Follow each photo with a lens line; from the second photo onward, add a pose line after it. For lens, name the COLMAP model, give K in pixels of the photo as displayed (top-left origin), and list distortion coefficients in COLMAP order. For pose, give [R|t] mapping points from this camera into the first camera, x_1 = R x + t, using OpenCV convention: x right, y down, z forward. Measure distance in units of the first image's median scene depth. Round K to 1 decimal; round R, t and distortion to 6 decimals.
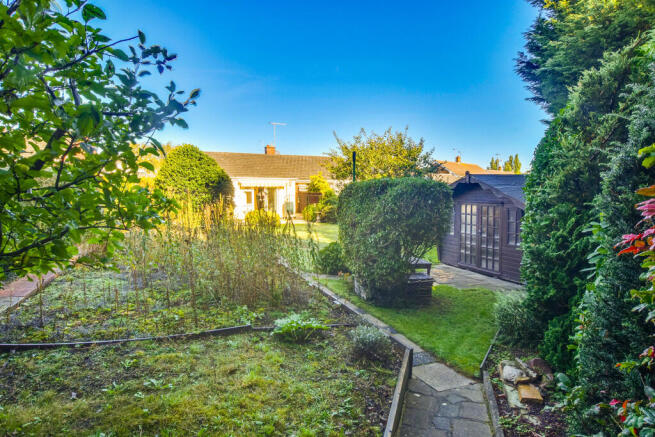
lens RADIAL K [[388.3, 0, 329.8], [0, 388.3, 220.5], [0, 0, 1]] dist [-0.000435, -0.000499]
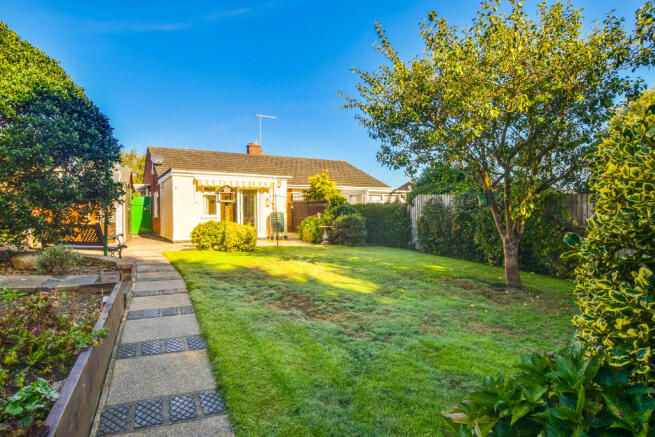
lens RADIAL K [[388.3, 0, 328.3], [0, 388.3, 214.5], [0, 0, 1]] dist [-0.000435, -0.000499]
pose [[0.999893, -0.006117, 0.013300, -0.029345], [0.007172, 0.996705, -0.080794, 0.007361], [-0.012762, 0.080881, 0.996642, 0.365109]]
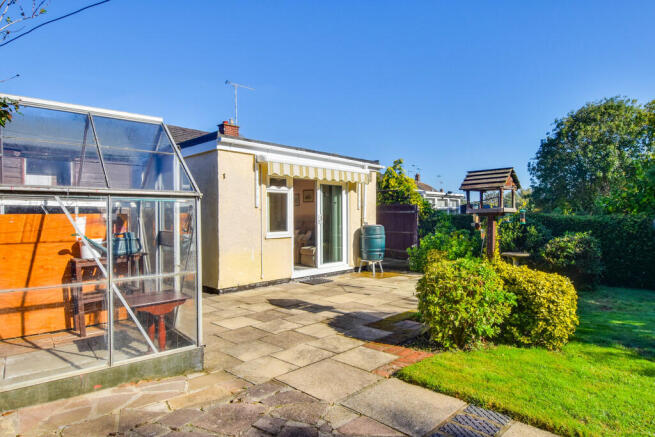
lens RADIAL K [[388.3, 0, 324.4], [0, 388.3, 221.1], [0, 0, 1]] dist [-0.000435, -0.000499]
pose [[0.958925, -0.005735, 0.283603, -0.252758], [0.026527, 0.997227, -0.069526, -0.027345], [-0.282418, 0.074193, 0.956418, 0.656748]]
